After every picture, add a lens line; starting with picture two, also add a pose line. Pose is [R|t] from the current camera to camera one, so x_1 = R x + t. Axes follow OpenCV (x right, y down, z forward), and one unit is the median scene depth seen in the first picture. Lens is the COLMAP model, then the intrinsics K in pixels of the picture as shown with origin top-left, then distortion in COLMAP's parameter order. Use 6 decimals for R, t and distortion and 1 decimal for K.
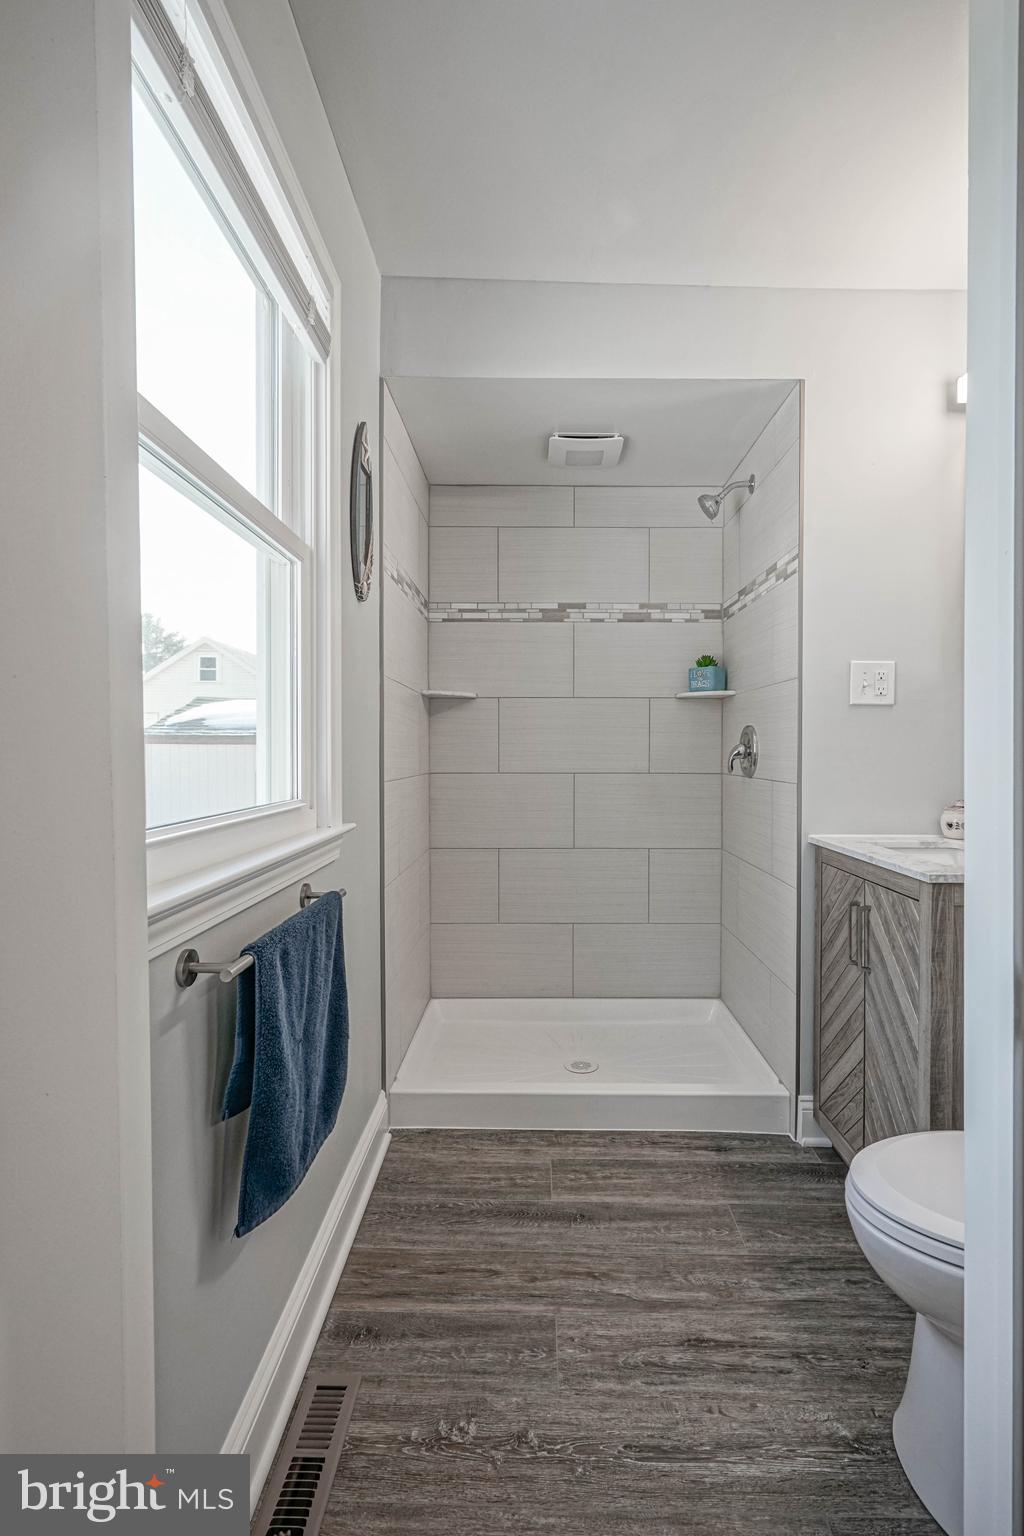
lens RADIAL K [[784.8, 0, 550.7], [0, 784.8, 747.9], [0, 0, 1]] dist [-0.005338, -0.000082]
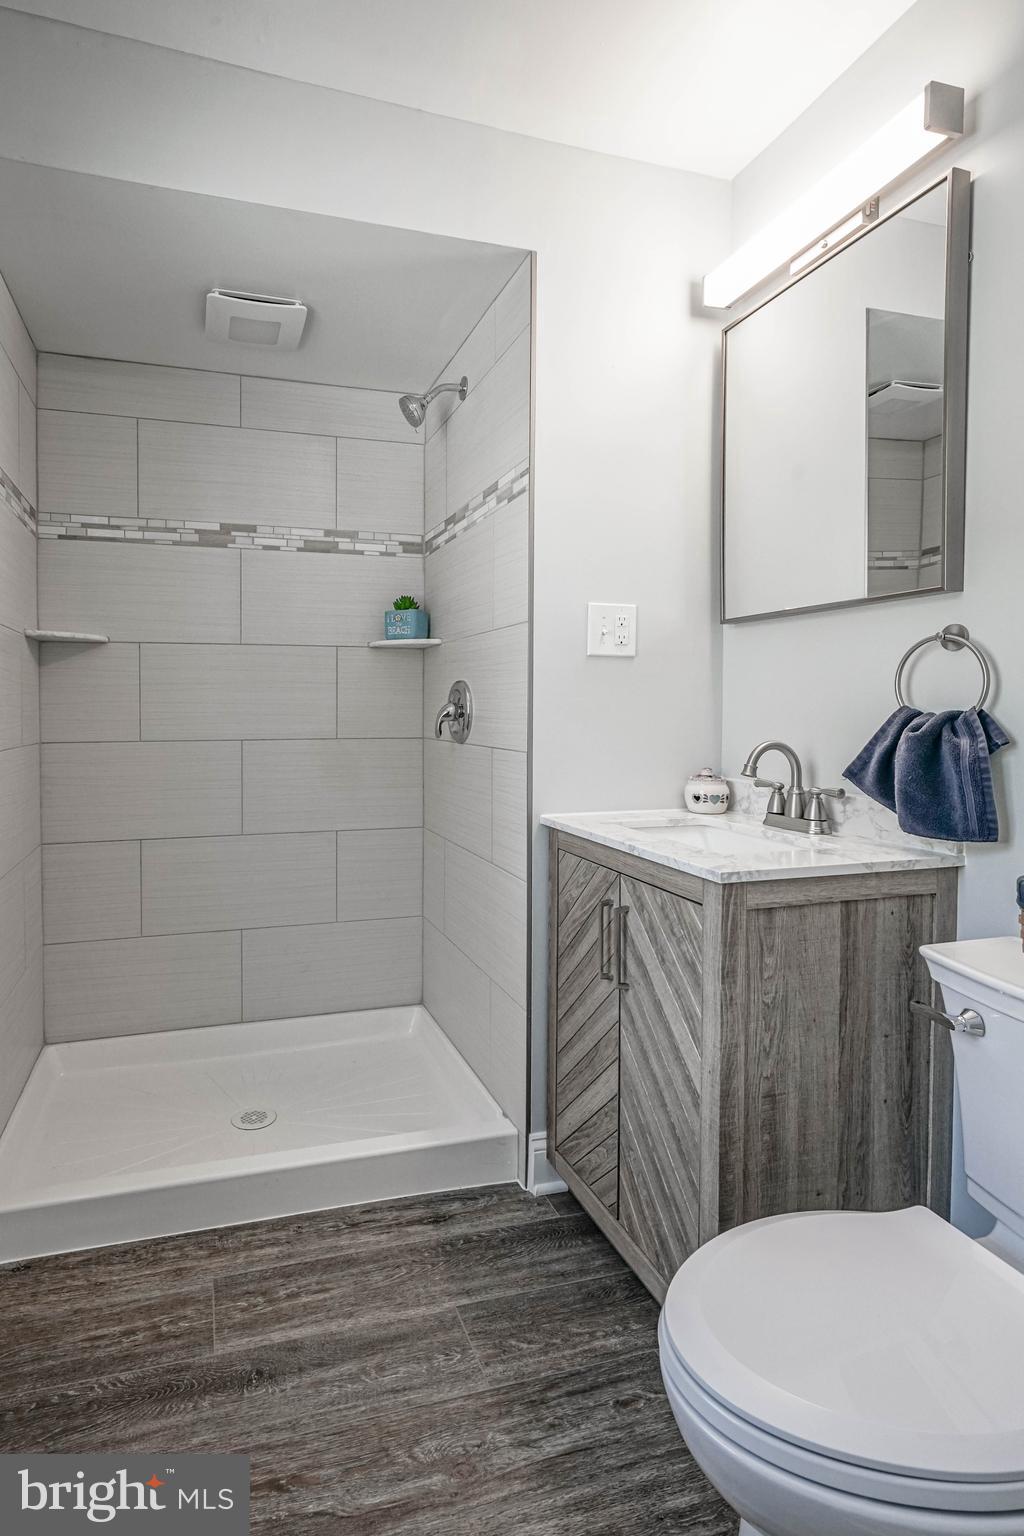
lens RADIAL K [[824.0, 0, 462.6], [0, 824.0, 712.0], [0, 0, 1]] dist [-0.008117, 0.002347]
pose [[0.957072, -0.004418, 0.289817, 0.003241], [0.002232, 0.999967, 0.007871, -0.002695], [-0.289843, -0.006887, 0.957050, 0.202055]]
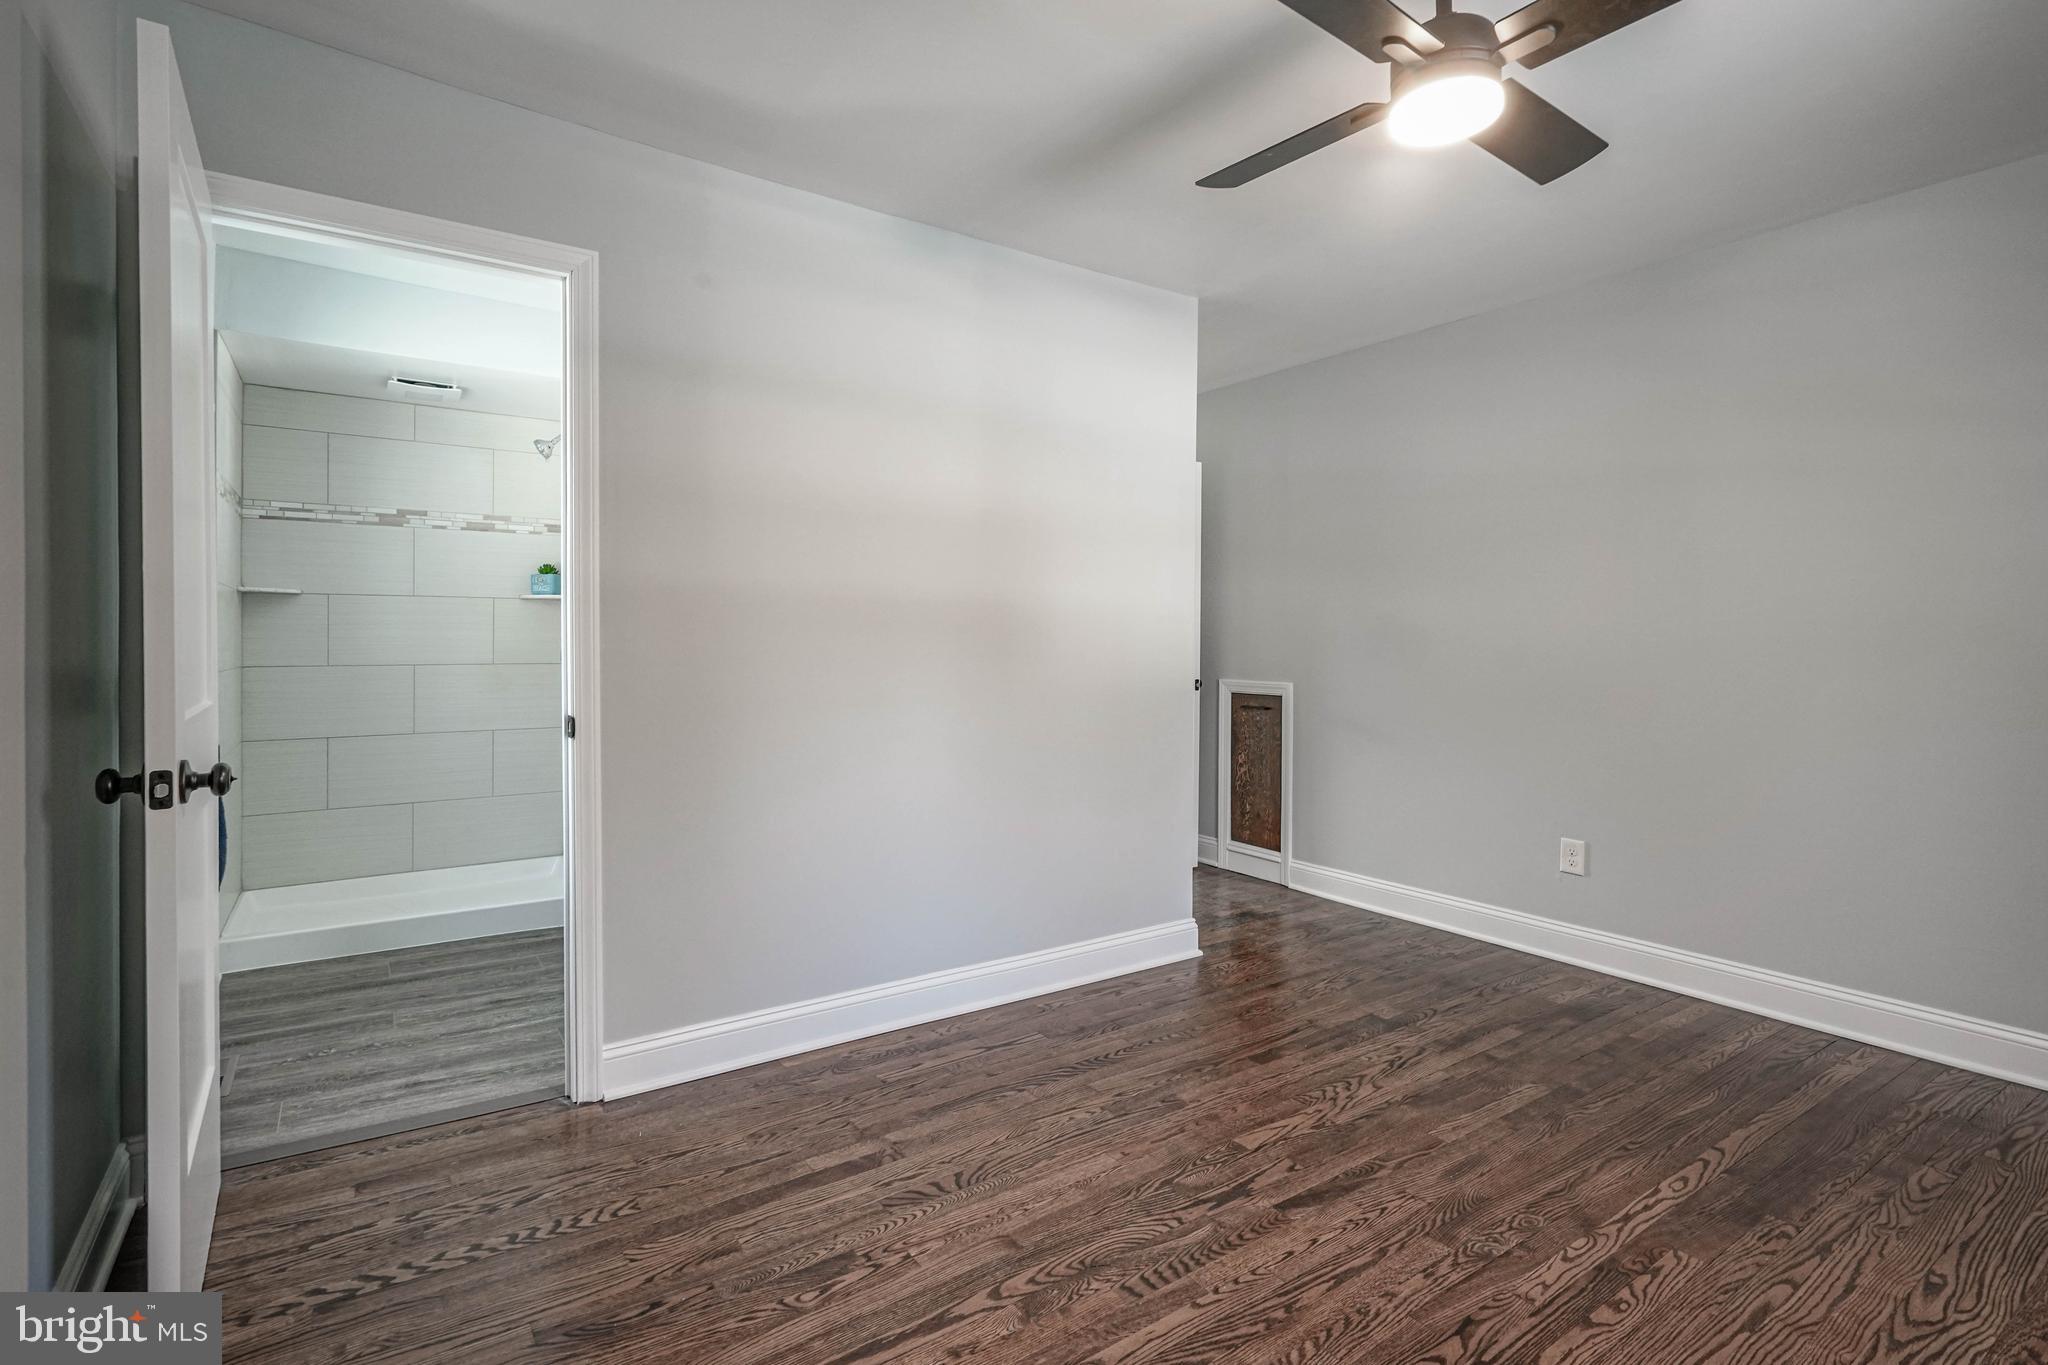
lens RADIAL K [[955.9, 0, 1050.0], [0, 955.9, 638.6], [0, 0, 1]] dist [-0.002050, 0.002207]
pose [[0.820105, 0.001820, 0.572210, -0.007633], [-0.001323, 0.999998, -0.001285, -0.006002], [-0.572211, 0.000297, 0.820106, -0.862173]]
